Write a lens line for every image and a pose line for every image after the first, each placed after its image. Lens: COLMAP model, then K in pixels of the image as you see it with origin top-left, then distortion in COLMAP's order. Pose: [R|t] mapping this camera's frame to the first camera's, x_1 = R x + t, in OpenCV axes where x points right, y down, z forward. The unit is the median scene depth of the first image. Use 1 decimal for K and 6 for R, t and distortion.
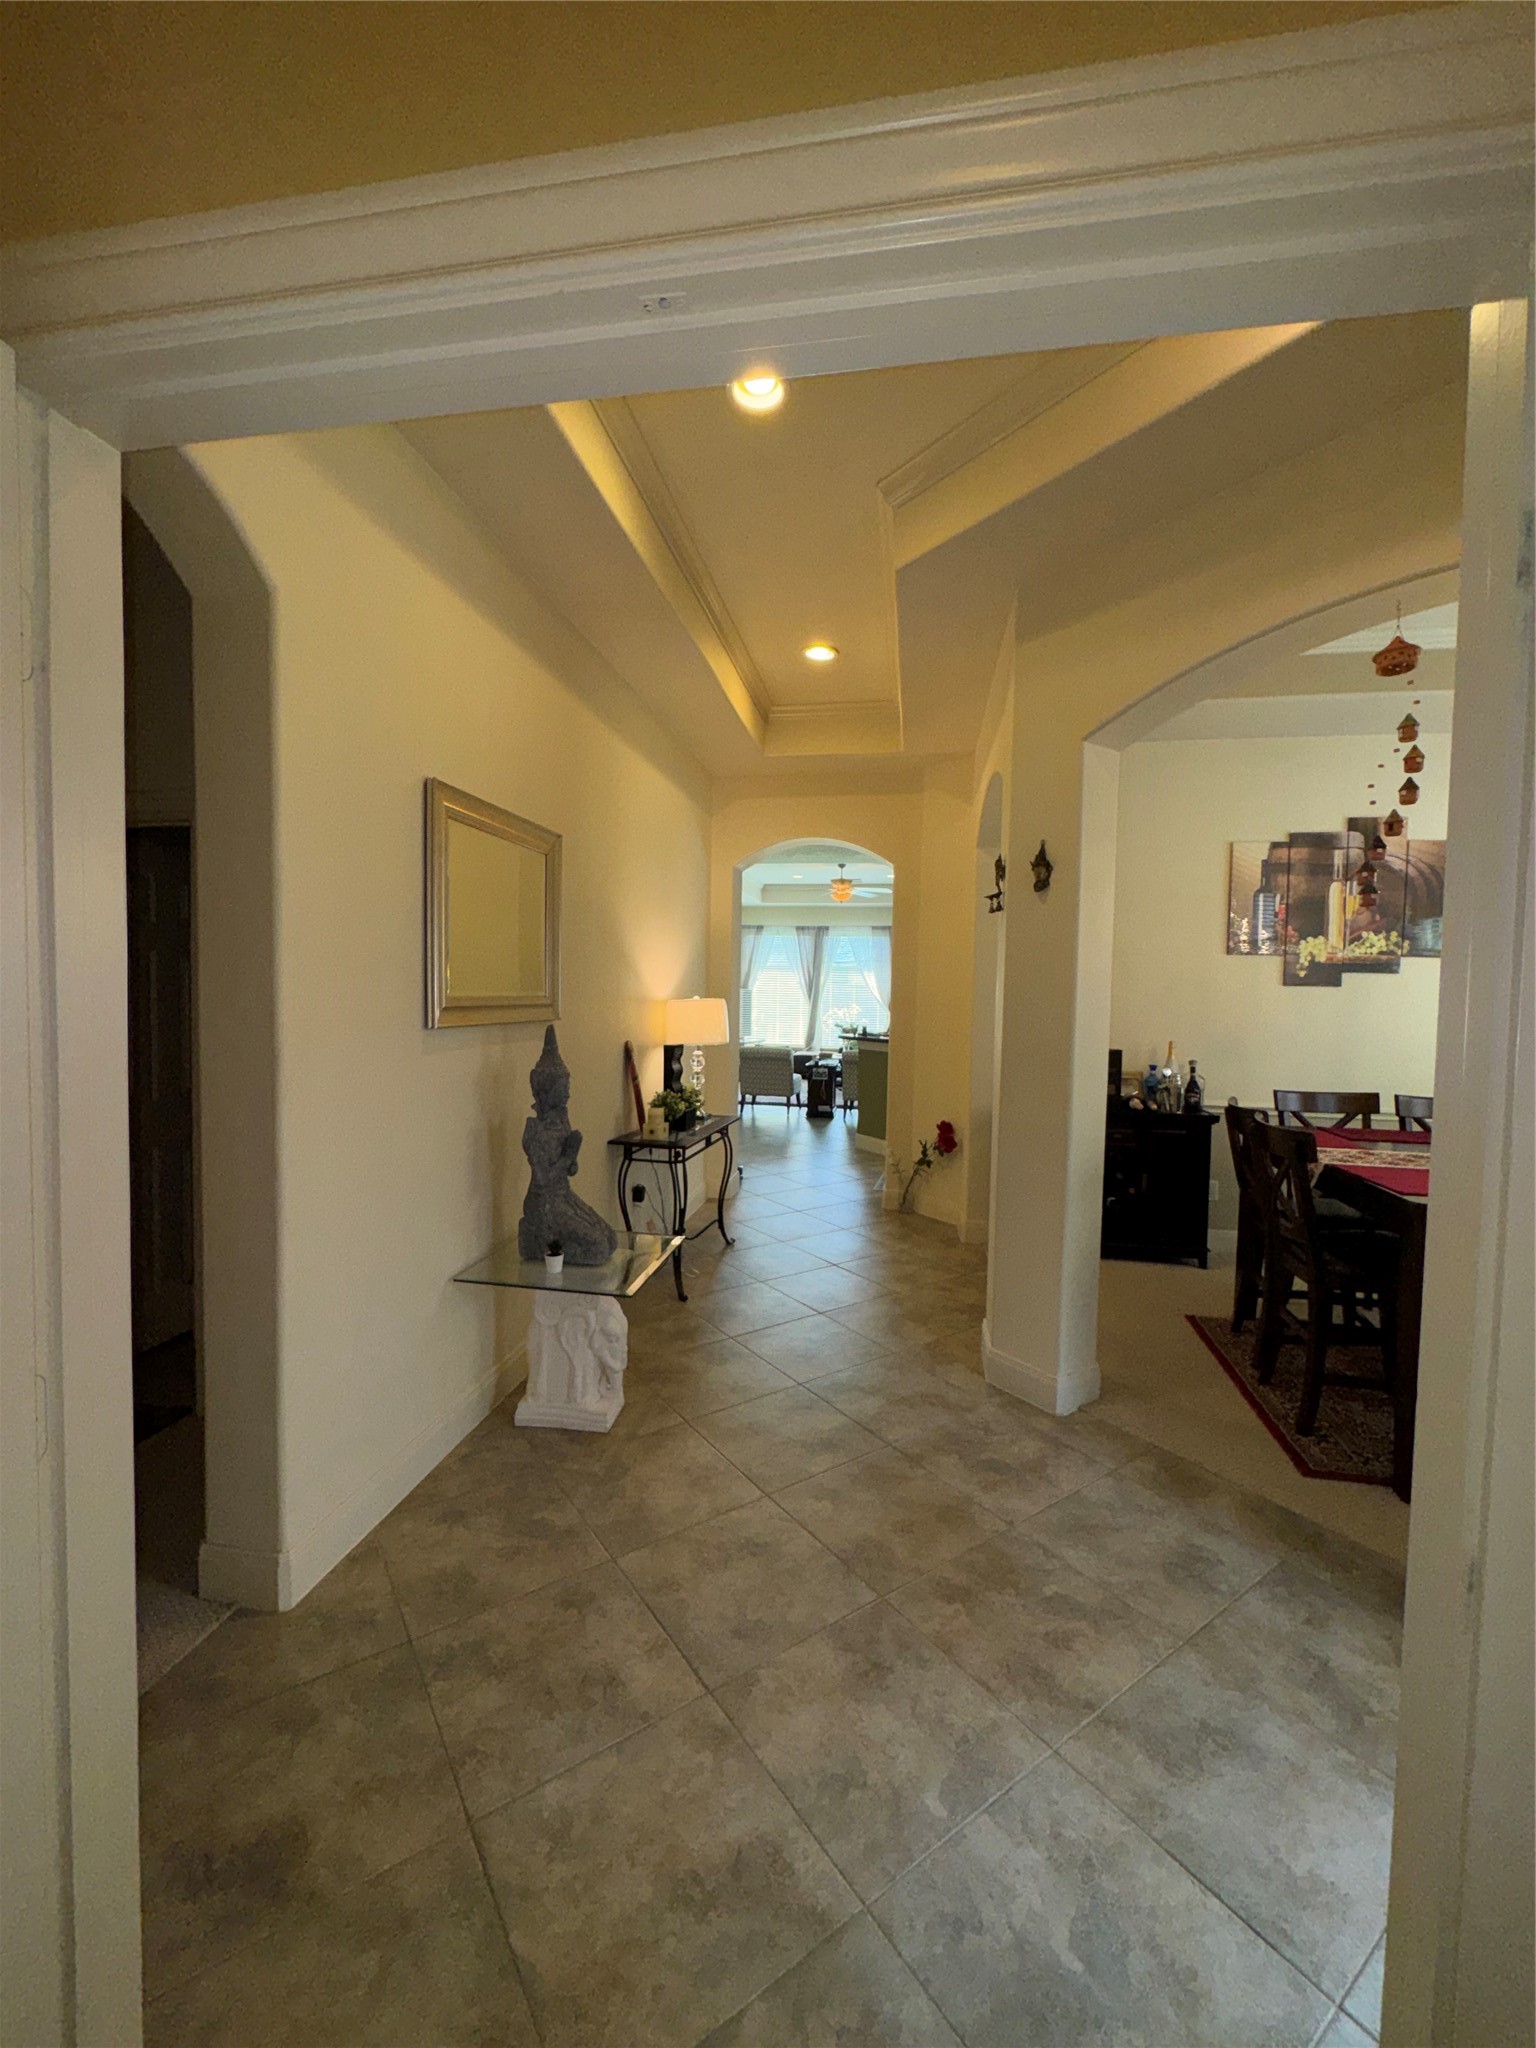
lens RADIAL K [[822.9, 0, 769.1], [0, 822.9, 1022.8], [0, 0, 1]] dist [-0.002043, -0.000550]
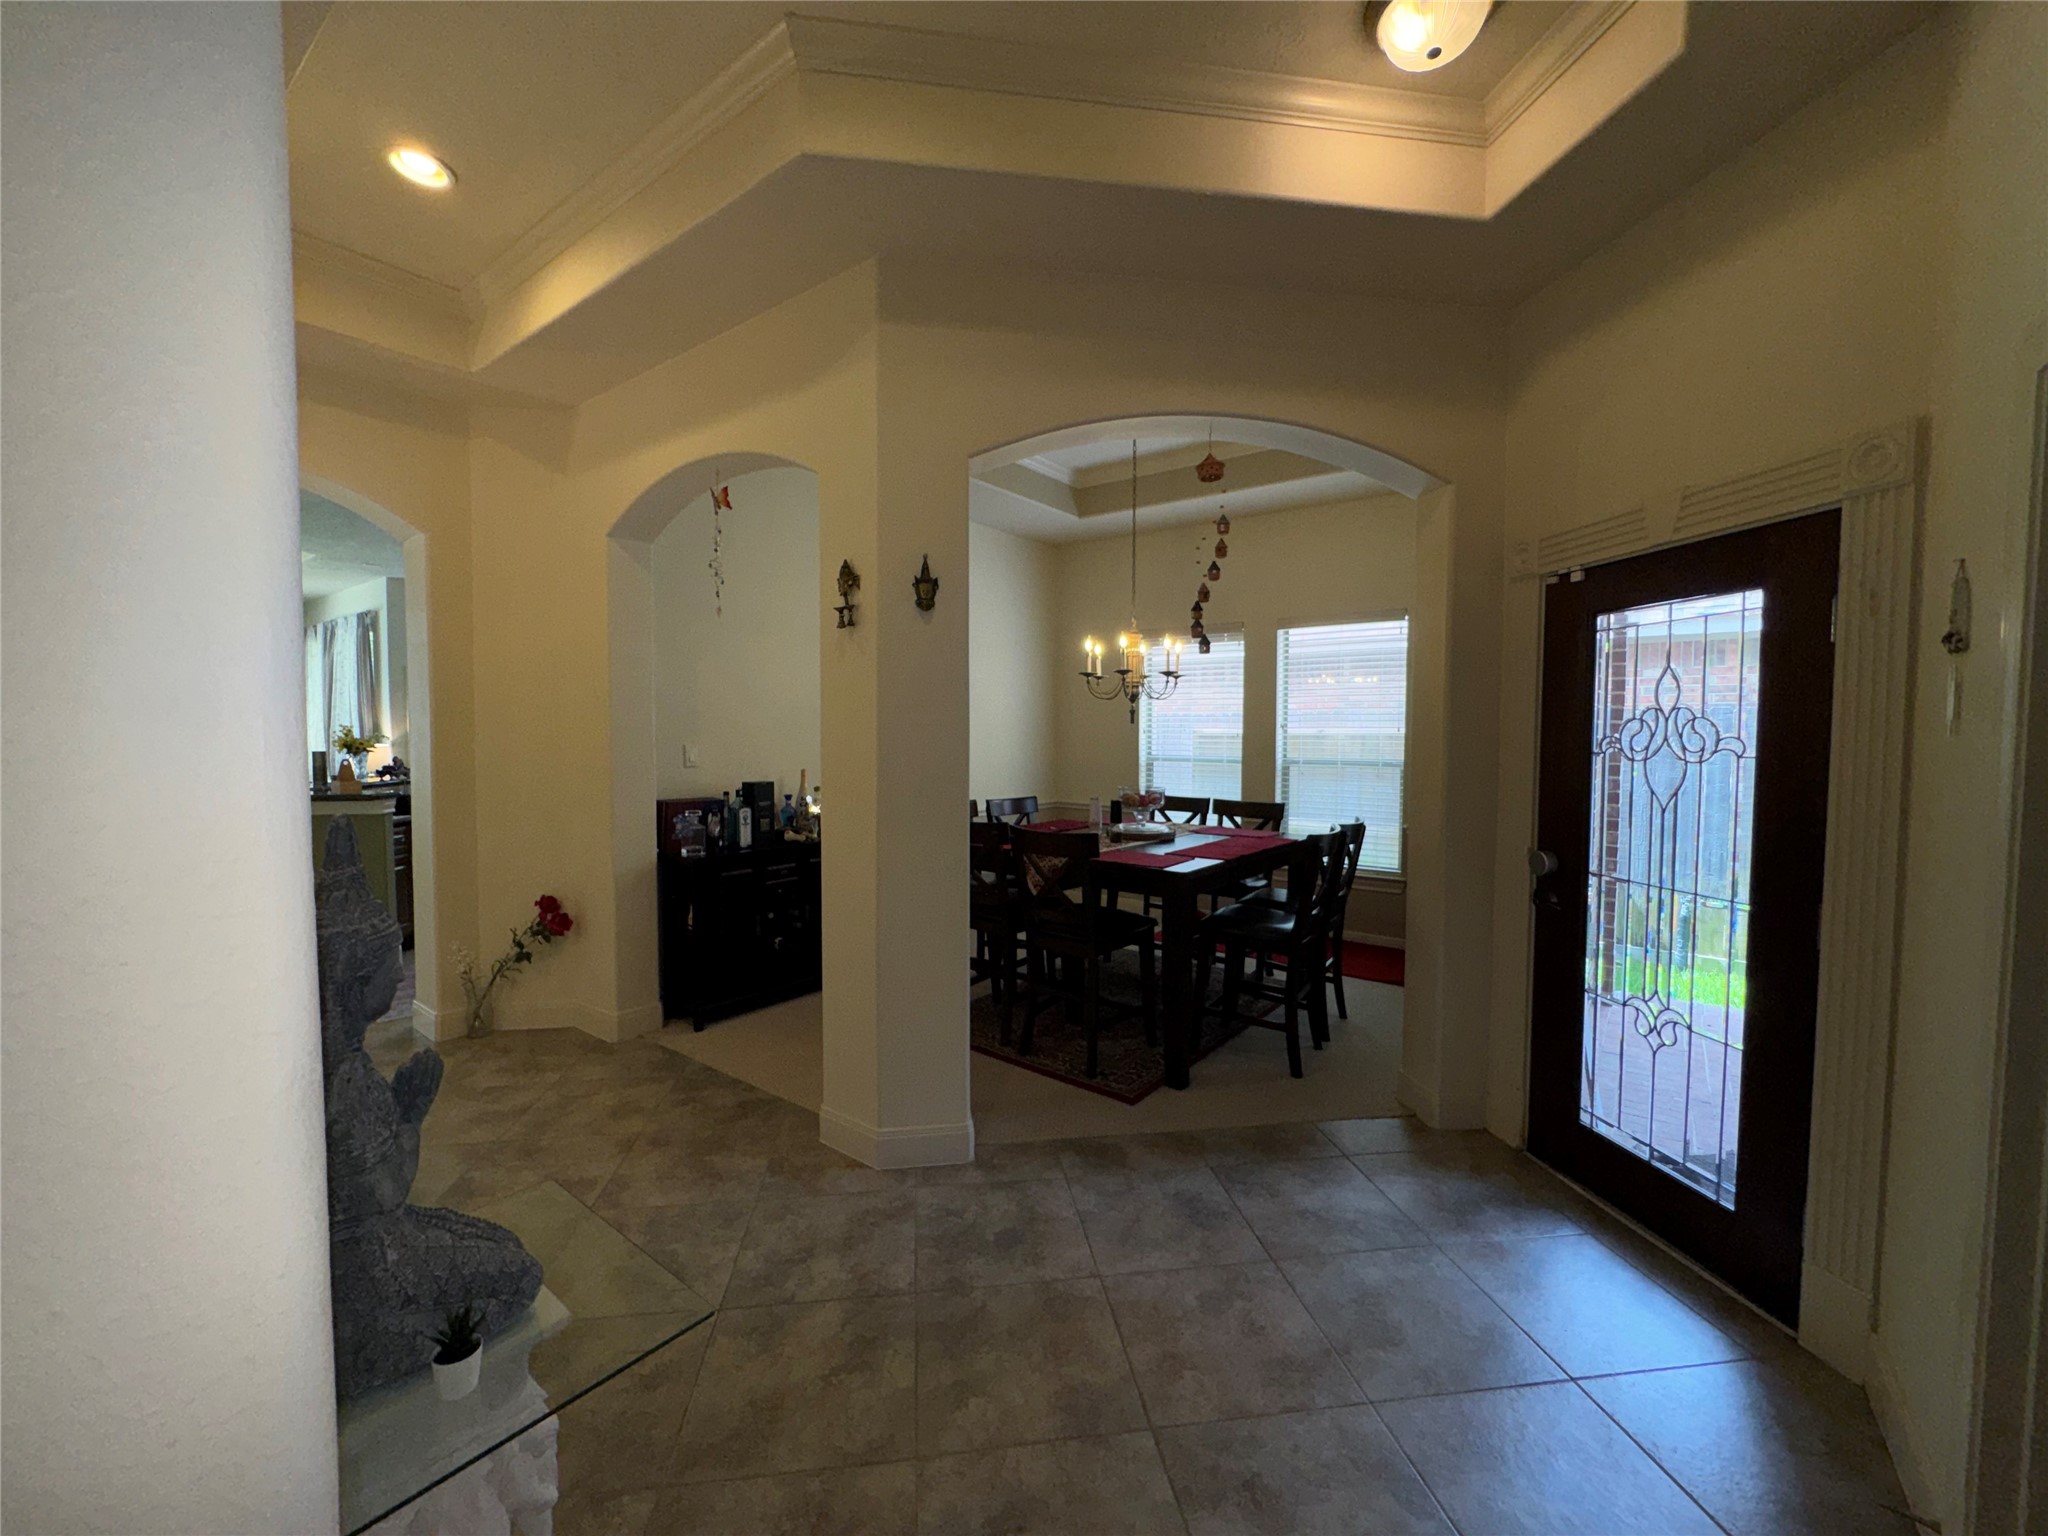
lens RADIAL K [[822.9, 0, 1023.2], [0, 822.9, 764.6], [0, 0, 1]] dist [-0.002043, -0.000550]
pose [[0.456694, -0.056771, 0.887811, -0.457970], [0.040664, 0.998251, 0.042915, -0.025335], [-0.888694, 0.016503, 0.458203, 0.506688]]
